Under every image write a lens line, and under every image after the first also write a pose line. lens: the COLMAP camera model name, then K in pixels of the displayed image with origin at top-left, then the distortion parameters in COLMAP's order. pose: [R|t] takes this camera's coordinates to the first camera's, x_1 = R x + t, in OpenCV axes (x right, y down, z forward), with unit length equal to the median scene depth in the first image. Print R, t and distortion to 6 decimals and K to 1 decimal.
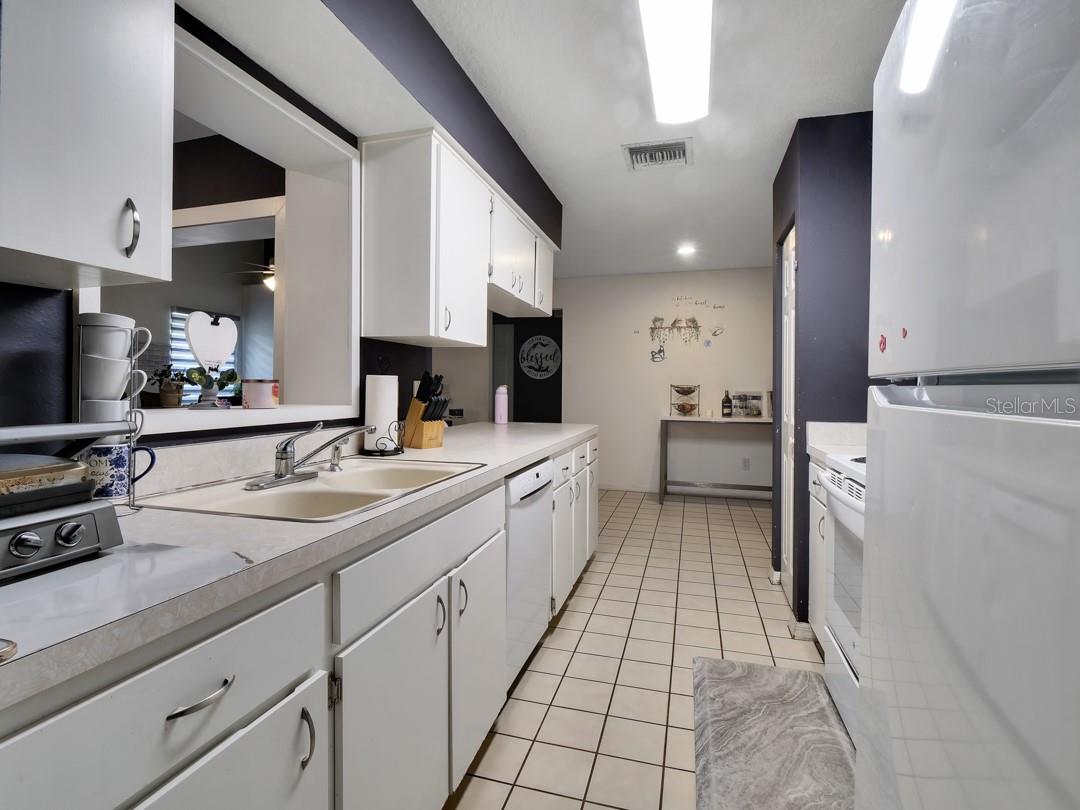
lens RADIAL K [[526.8, 0, 532.9], [0, 526.8, 404.9], [0, 0, 1]] dist [-0.010972, -0.000197]
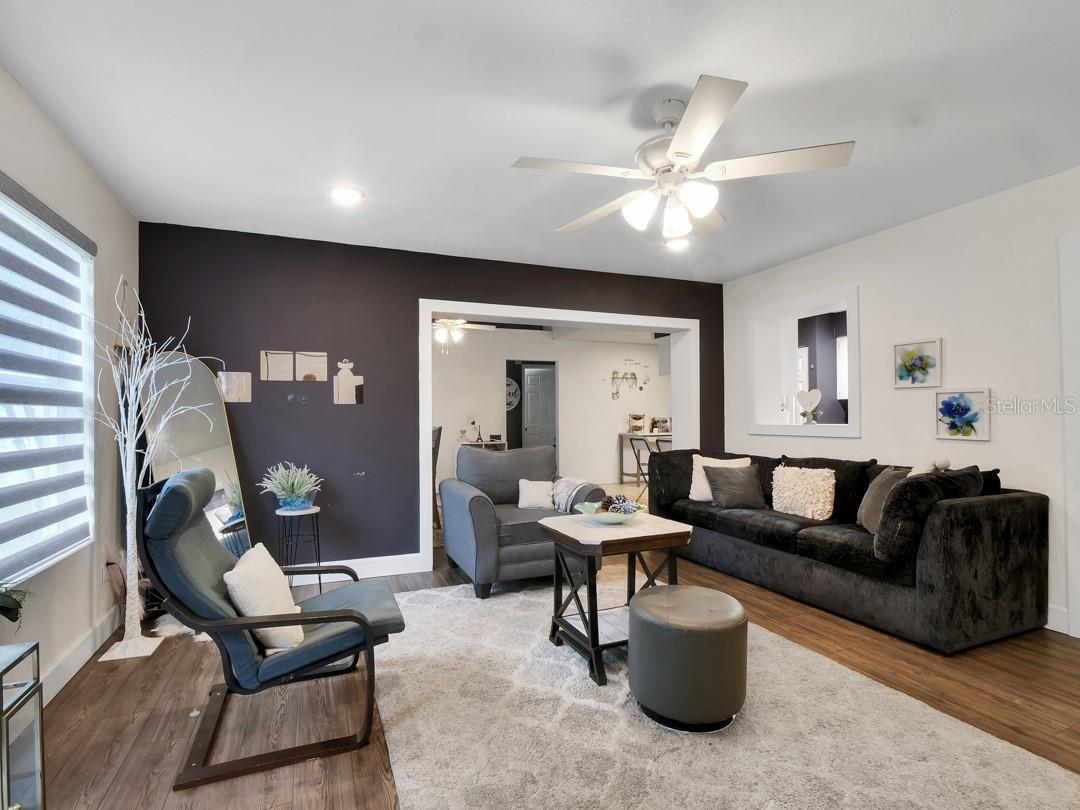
lens RADIAL K [[526.8, 0, 532.9], [0, 526.8, 404.9], [0, 0, 1]] dist [-0.010972, -0.000197]
pose [[0.794243, -0.006024, 0.607570, -0.936468], [0.015926, 0.999814, -0.010906, -0.051794], [-0.607391, 0.018338, 0.794191, -0.111050]]
